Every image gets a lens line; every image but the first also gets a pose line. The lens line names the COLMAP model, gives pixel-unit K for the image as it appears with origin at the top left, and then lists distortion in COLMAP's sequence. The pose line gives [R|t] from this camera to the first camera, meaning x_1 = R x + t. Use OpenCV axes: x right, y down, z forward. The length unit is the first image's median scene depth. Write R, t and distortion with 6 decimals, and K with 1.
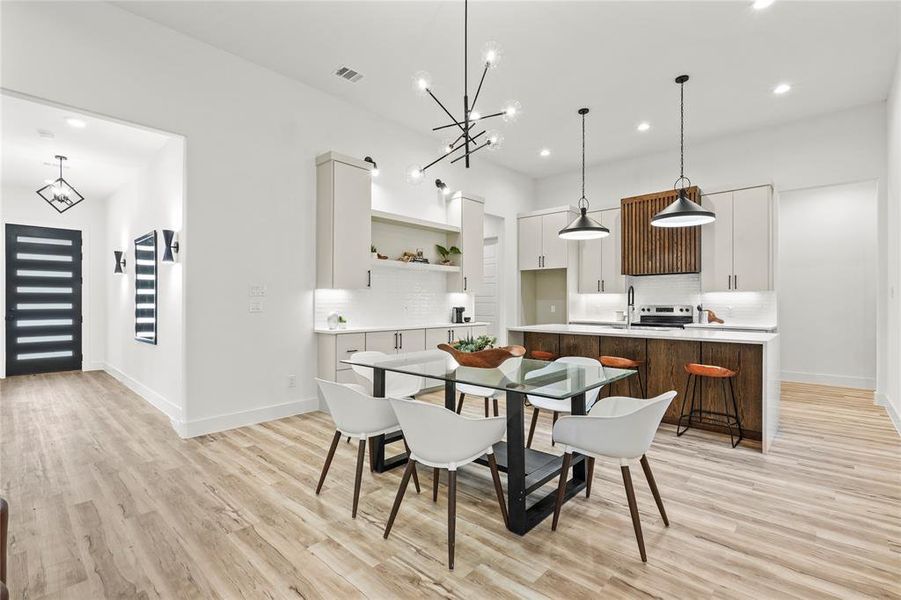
lens RADIAL K [[412.8, 0, 449.1], [0, 412.8, 300.8], [0, 0, 1]] dist [-0.001856, 0.000046]
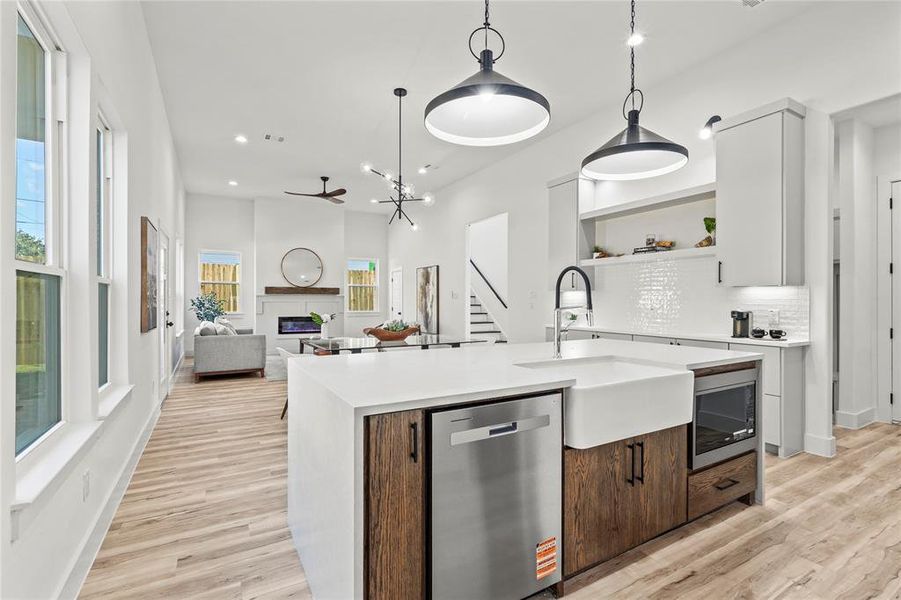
lens RADIAL K [[414.9, 0, 449.5], [0, 414.9, 302.0], [0, 0, 1]] dist [0.000631, 0.000562]
pose [[-0.299332, -0.000726, -0.954149, 0.738988], [0.001363, 0.999998, -0.001189, 0.002830], [0.954148, -0.001657, -0.299330, 0.801163]]
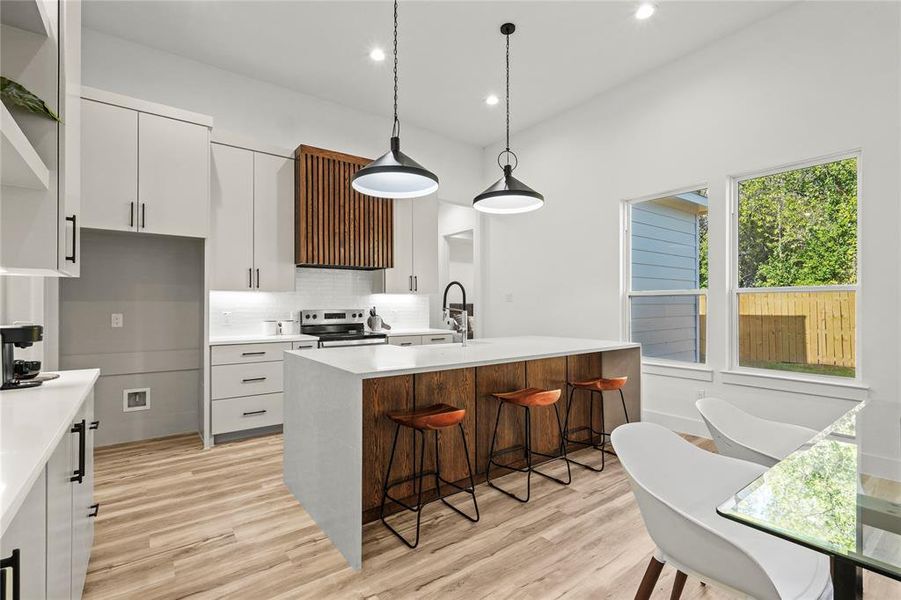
lens RADIAL K [[414.9, 0, 449.5], [0, 414.9, 302.0], [0, 0, 1]] dist [0.000631, 0.000562]
pose [[0.179808, 0.007960, 0.983670, -0.185424], [-0.002859, 0.999967, -0.007569, 0.002081], [-0.983698, -0.001451, 0.179825, 0.704808]]
